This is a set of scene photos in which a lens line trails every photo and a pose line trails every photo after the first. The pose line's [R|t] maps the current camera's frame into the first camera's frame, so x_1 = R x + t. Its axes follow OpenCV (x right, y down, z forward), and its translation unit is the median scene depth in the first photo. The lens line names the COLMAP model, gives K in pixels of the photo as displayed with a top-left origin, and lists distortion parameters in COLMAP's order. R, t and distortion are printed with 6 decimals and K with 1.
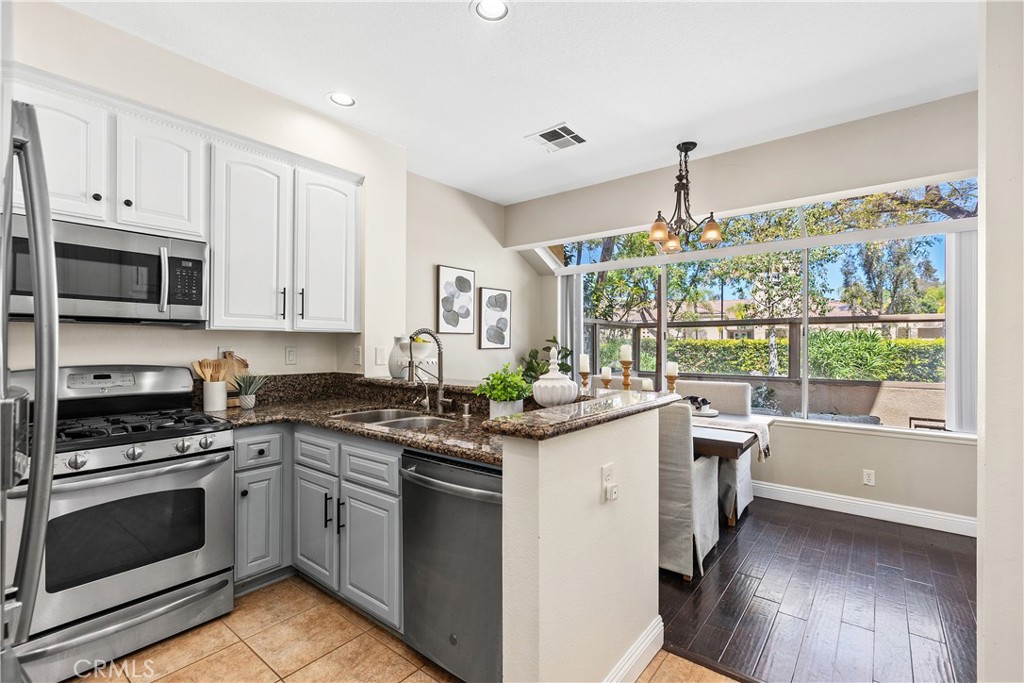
lens RADIAL K [[452.3, 0, 512.0], [0, 452.3, 341.5], [0, 0, 1]] dist [0.000372, 0.000160]
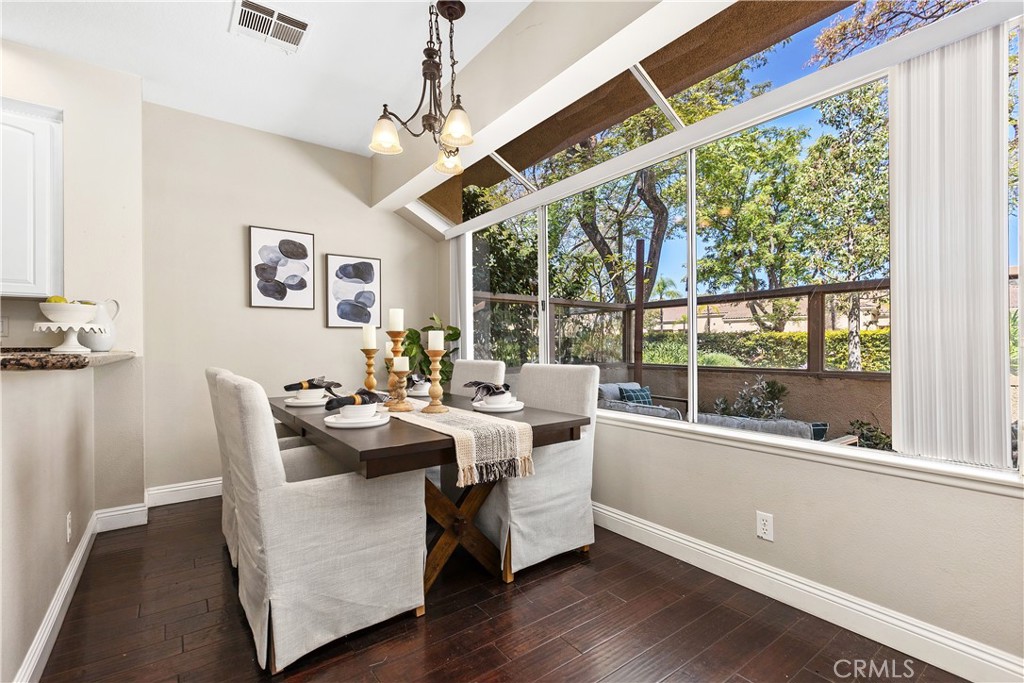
lens RADIAL K [[455.3, 0, 512.0], [0, 455.3, 341.5], [0, 0, 1]] dist [0.000529, -0.000216]
pose [[0.969490, -0.009587, -0.244942, 0.497440], [0.008337, 0.999946, -0.006141, 0.053446], [0.244988, 0.003912, 0.969518, 0.286746]]
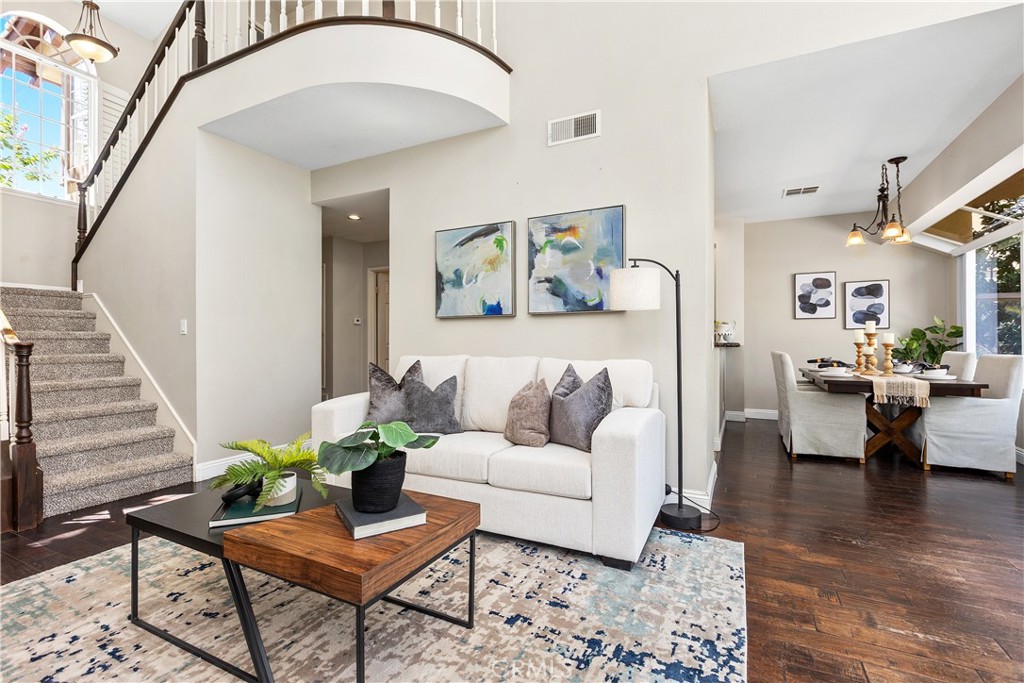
lens RADIAL K [[455.3, 0, 512.0], [0, 455.3, 341.5], [0, 0, 1]] dist [0.000529, -0.000216]
pose [[0.207782, 0.001373, -0.978174, 1.092280], [0.000965, 0.999998, 0.001608, 0.052441], [0.978175, -0.001279, 0.207780, -0.237210]]
